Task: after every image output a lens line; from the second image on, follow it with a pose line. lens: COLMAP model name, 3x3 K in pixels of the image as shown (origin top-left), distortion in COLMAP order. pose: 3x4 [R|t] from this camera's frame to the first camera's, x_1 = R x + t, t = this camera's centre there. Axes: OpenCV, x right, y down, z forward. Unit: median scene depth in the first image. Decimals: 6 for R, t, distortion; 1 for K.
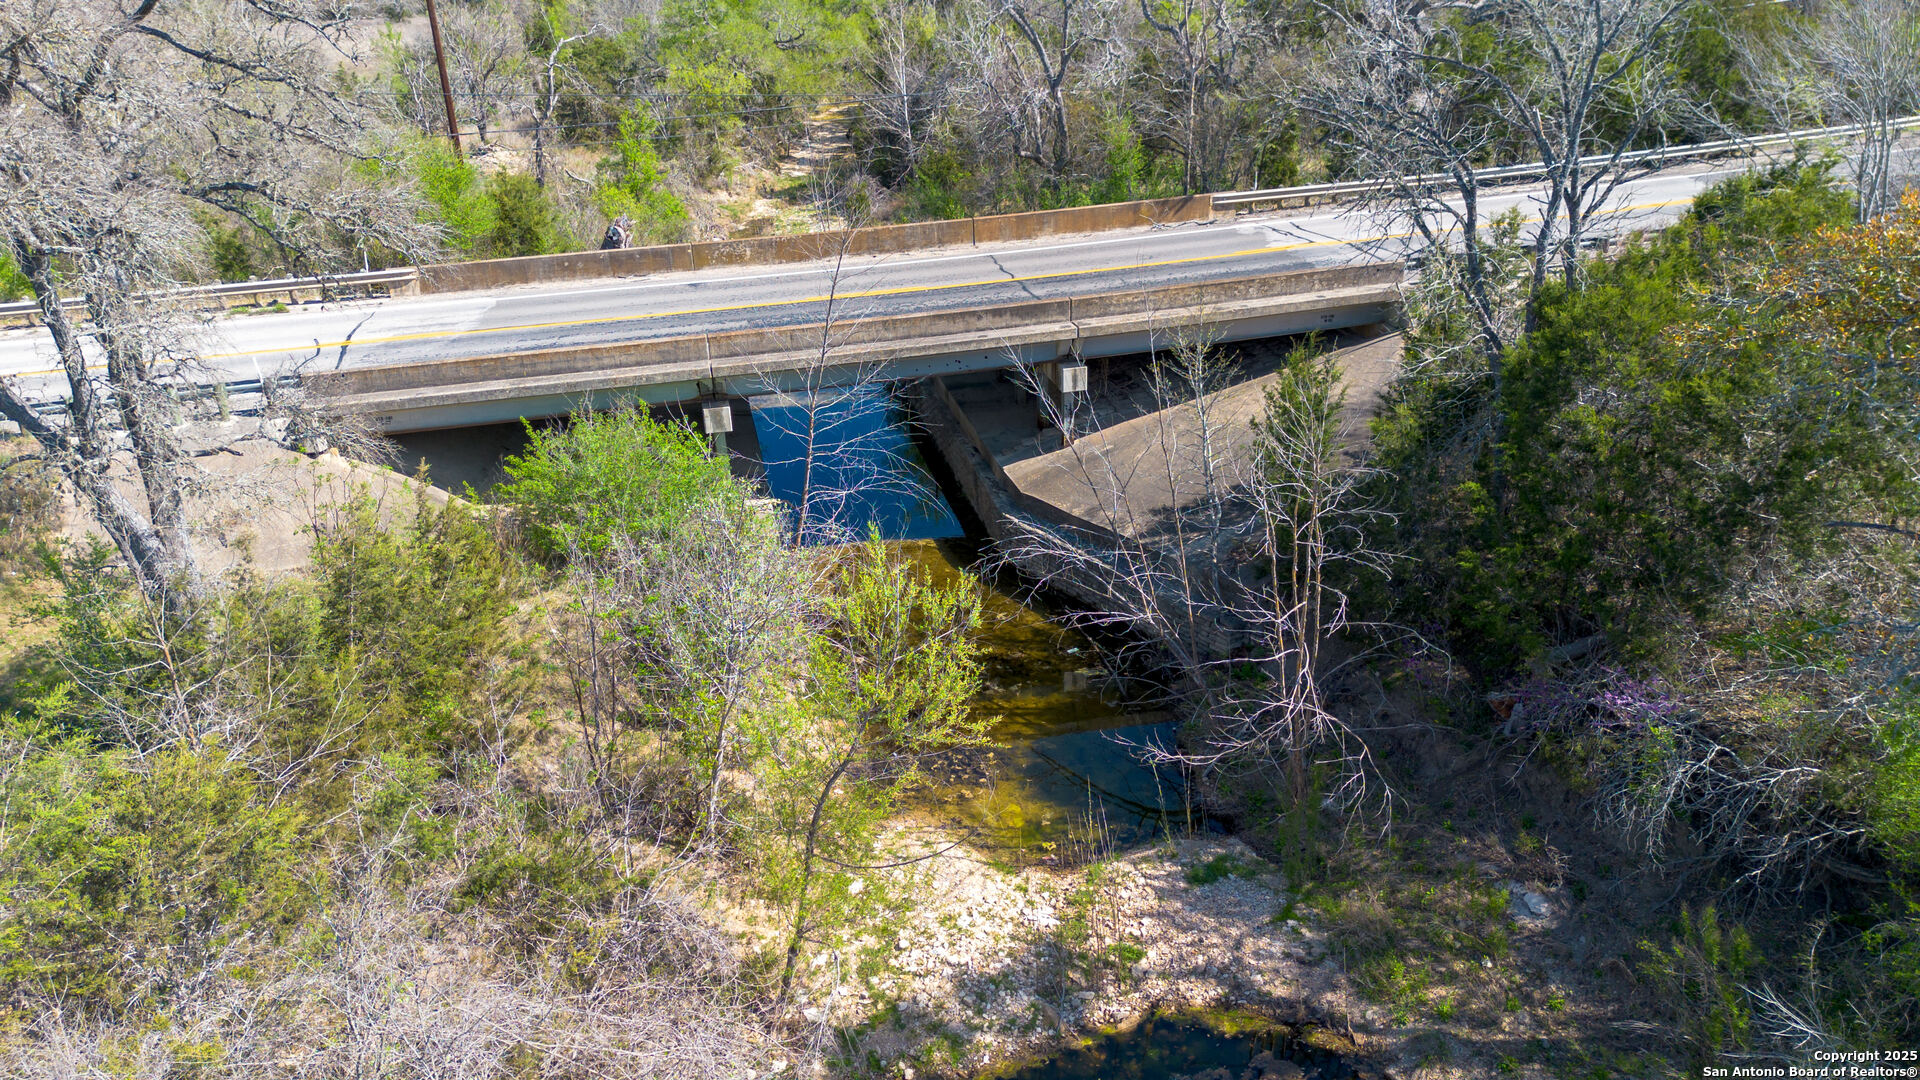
lens RADIAL K [[1360.3, 0, 957.2], [0, 1360.3, 543.1], [0, 0, 1]] dist [0.064528, -0.066712]
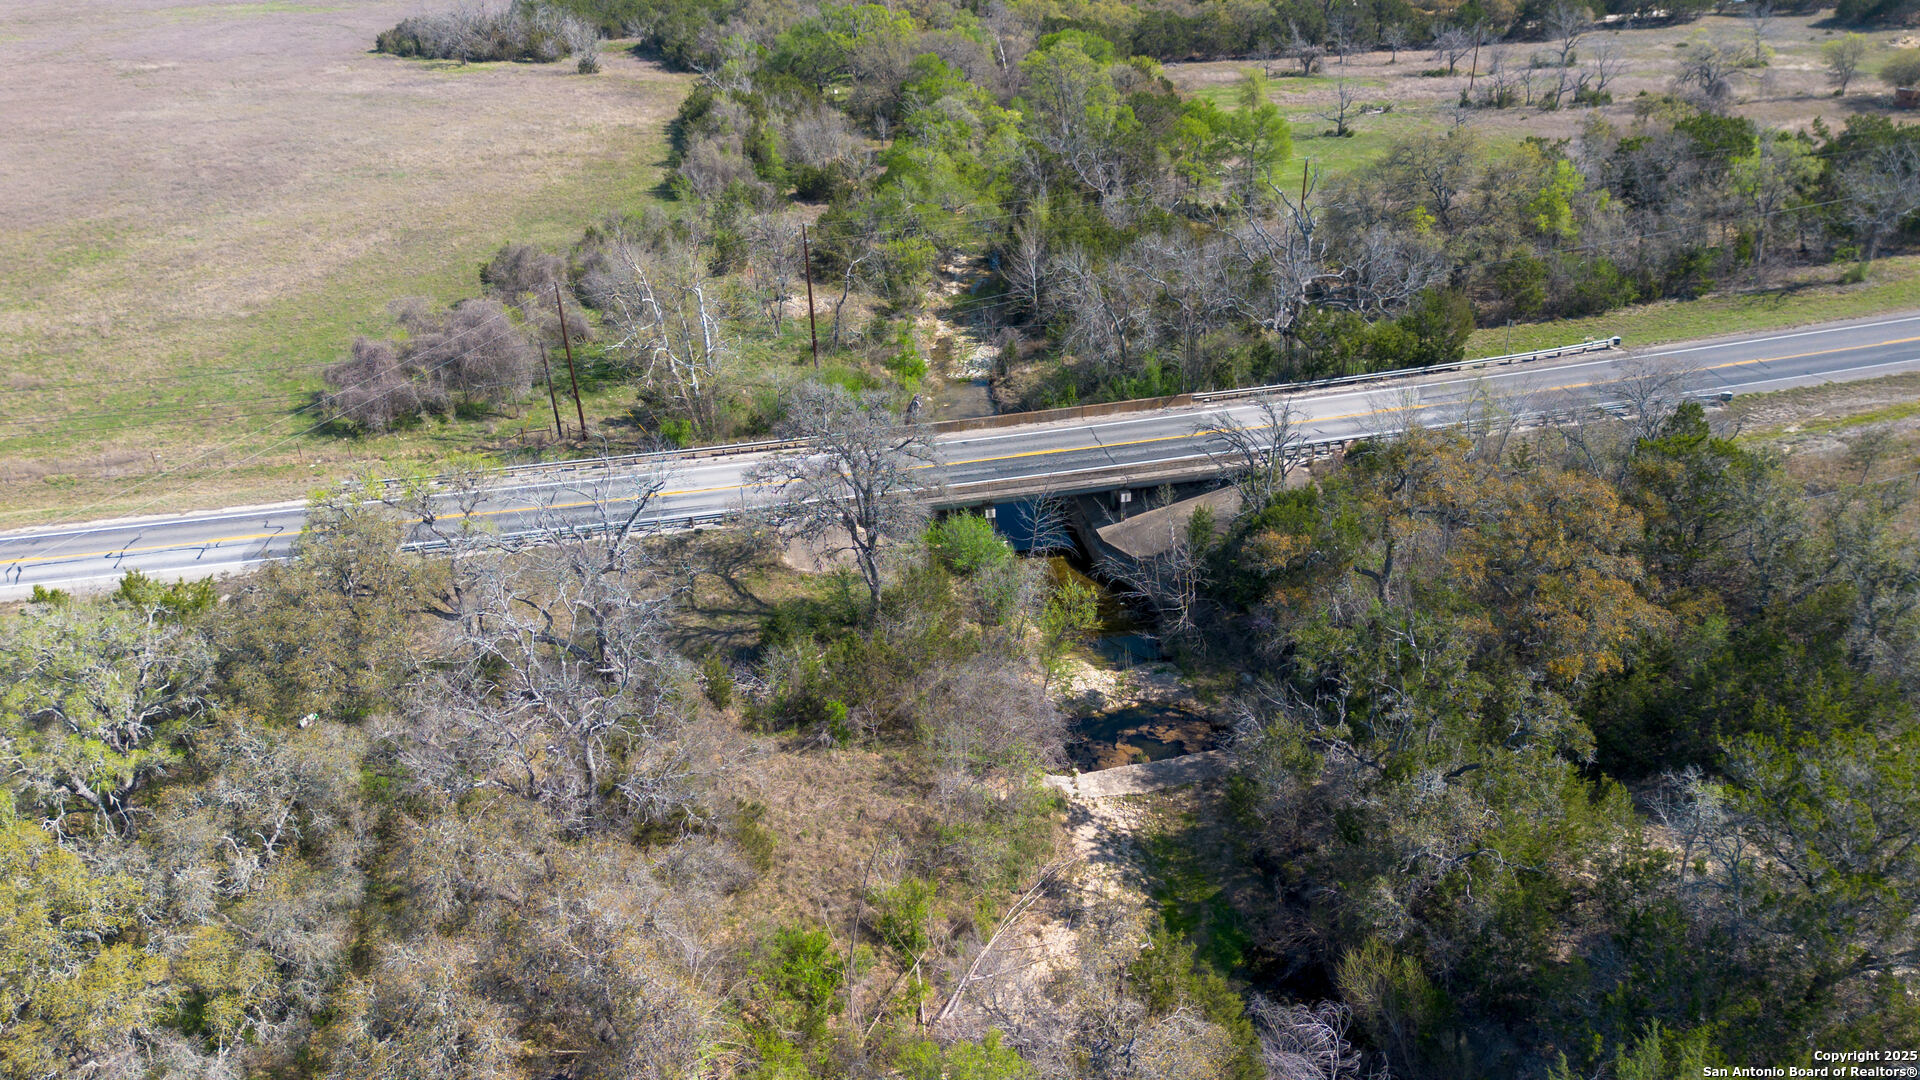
lens RADIAL K [[1360.3, 0, 962.4], [0, 1360.3, 542.5], [0, 0, 1]] dist [0.064528, -0.066712]
pose [[0.999135, 0.023779, -0.034109, -0.133698], [-0.022264, 0.998777, 0.044144, -0.145048], [0.035117, -0.043347, 0.998443, -1.600048]]
